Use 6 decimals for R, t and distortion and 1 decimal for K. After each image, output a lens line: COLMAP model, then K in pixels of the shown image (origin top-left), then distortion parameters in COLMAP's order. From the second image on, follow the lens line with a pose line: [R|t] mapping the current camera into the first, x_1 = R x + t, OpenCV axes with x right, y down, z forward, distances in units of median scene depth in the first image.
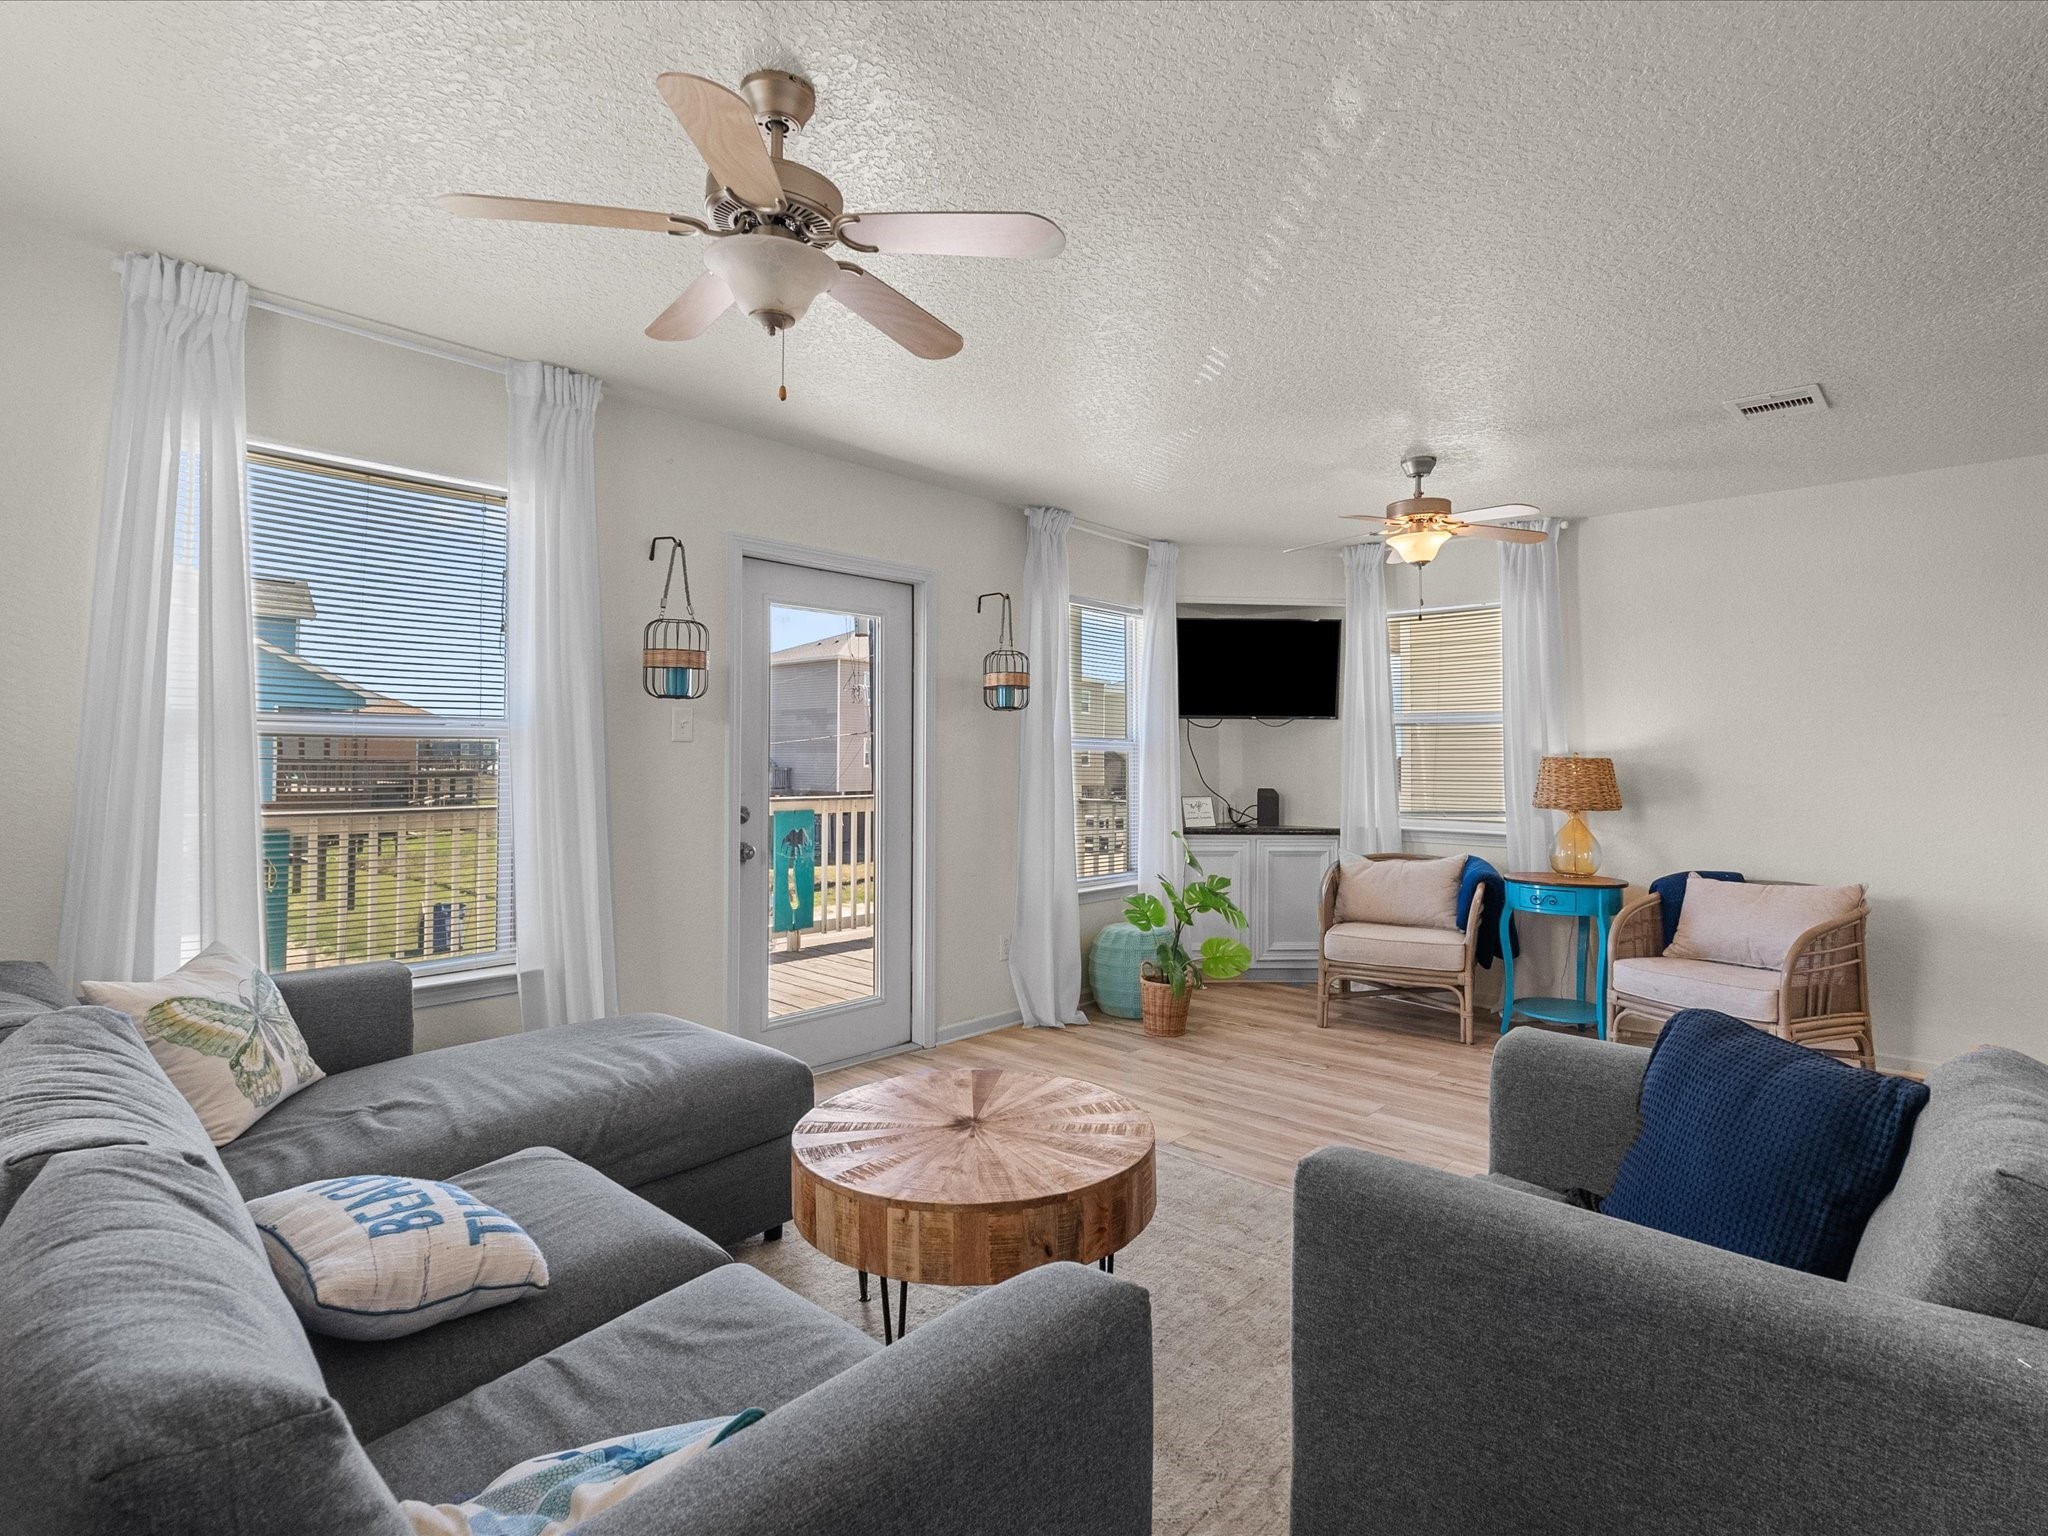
lens RADIAL K [[1016.3, 0, 1036.5], [0, 1016.3, 738.8], [0, 0, 1]] dist [-0.010091, 0.001035]
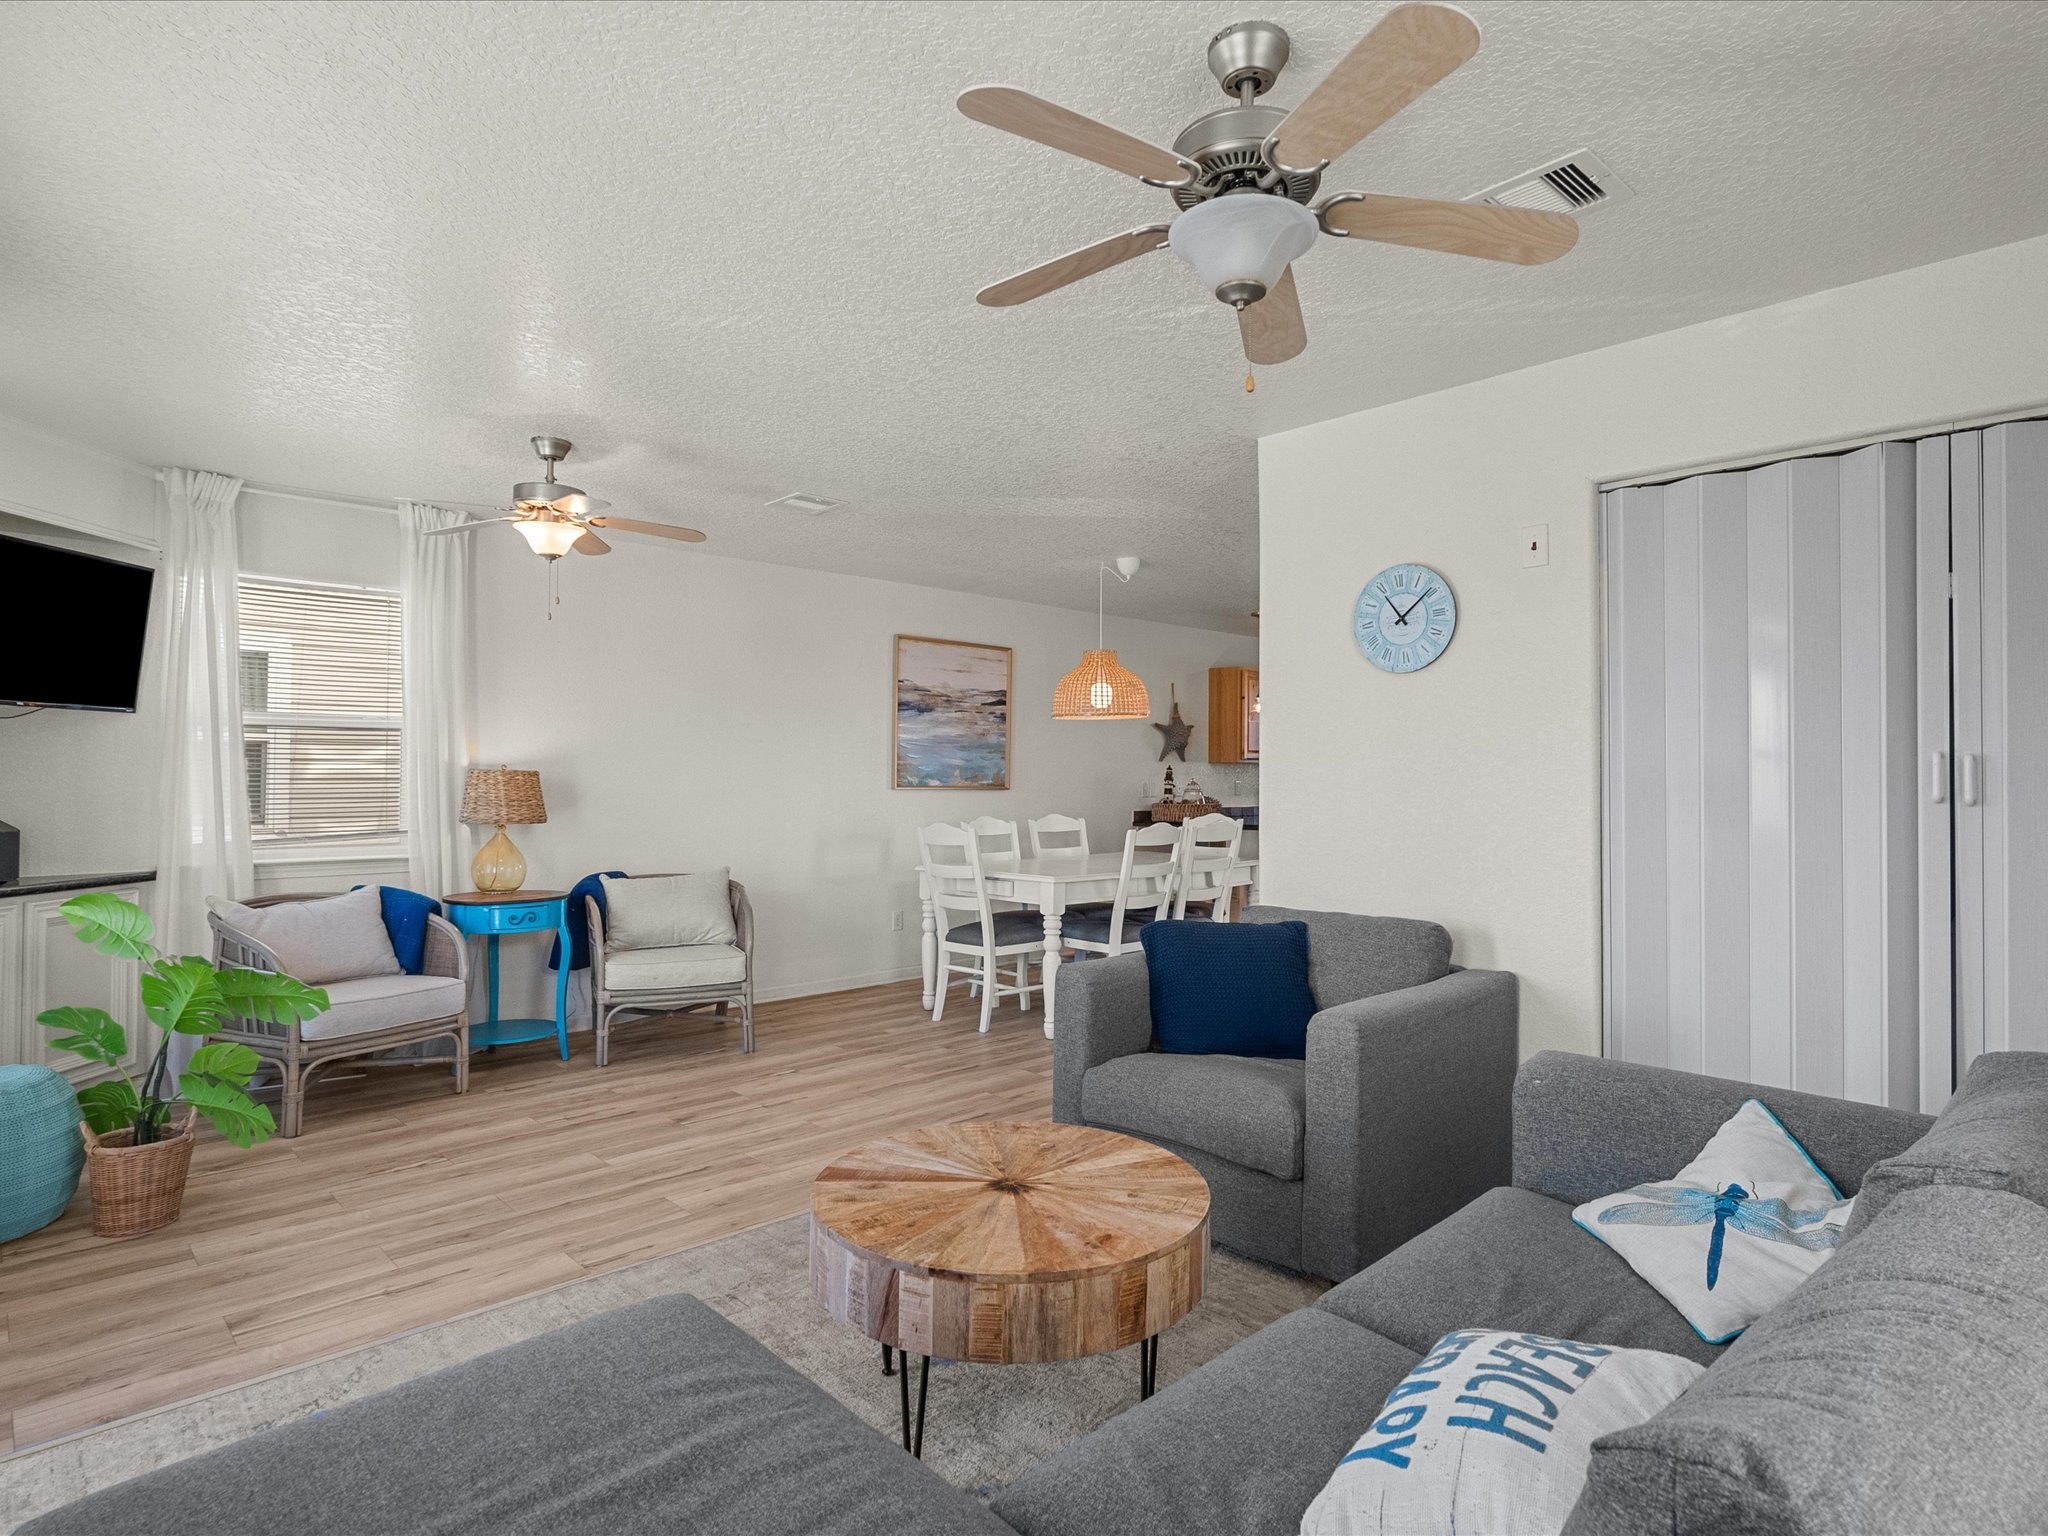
lens RADIAL K [[1095.7, 0, 1029.4], [0, 1095.7, 766.2], [0, 0, 1]] dist [-0.007003, -0.000901]
pose [[0.072020, 0.003200, 0.997398, -0.527562], [-0.023666, 0.999719, -0.001499, 0.004937], [-0.997122, -0.023497, 0.072076, 0.469850]]
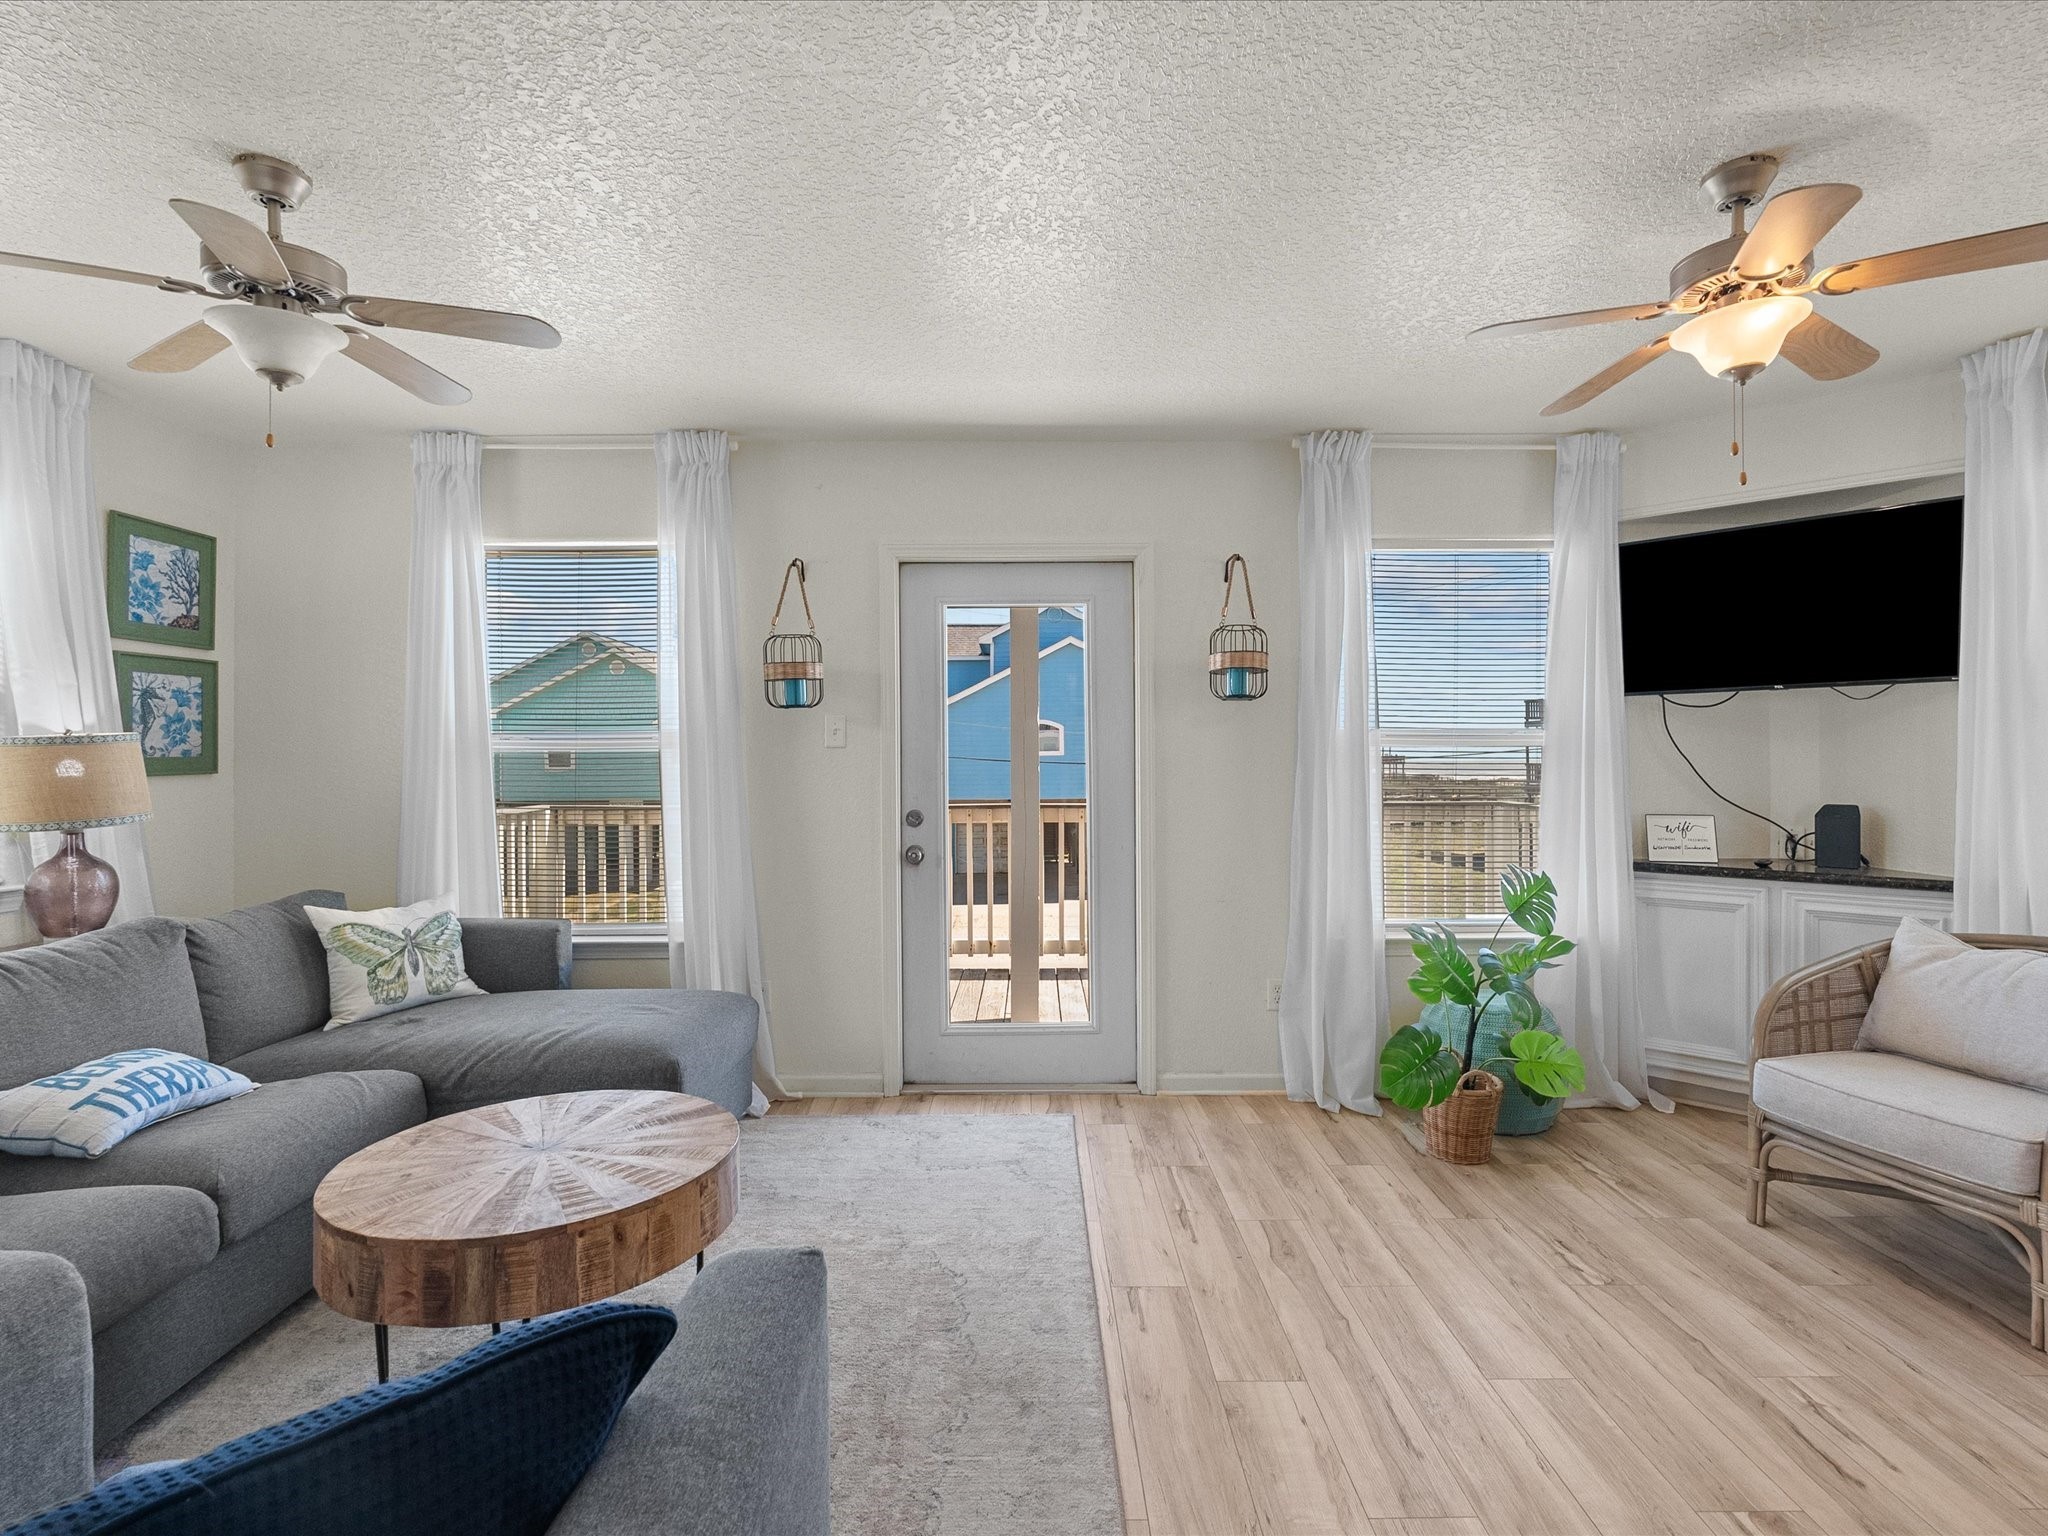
lens RADIAL K [[1016.3, 0, 1044.4], [0, 1016.3, 757.4], [0, 0, 1]] dist [-0.010091, 0.001035]
pose [[0.676630, -0.010149, -0.736253, 0.485680], [0.022473, 0.999724, 0.006872, 0.009249], [0.735980, -0.021196, 0.676672, 0.364052]]
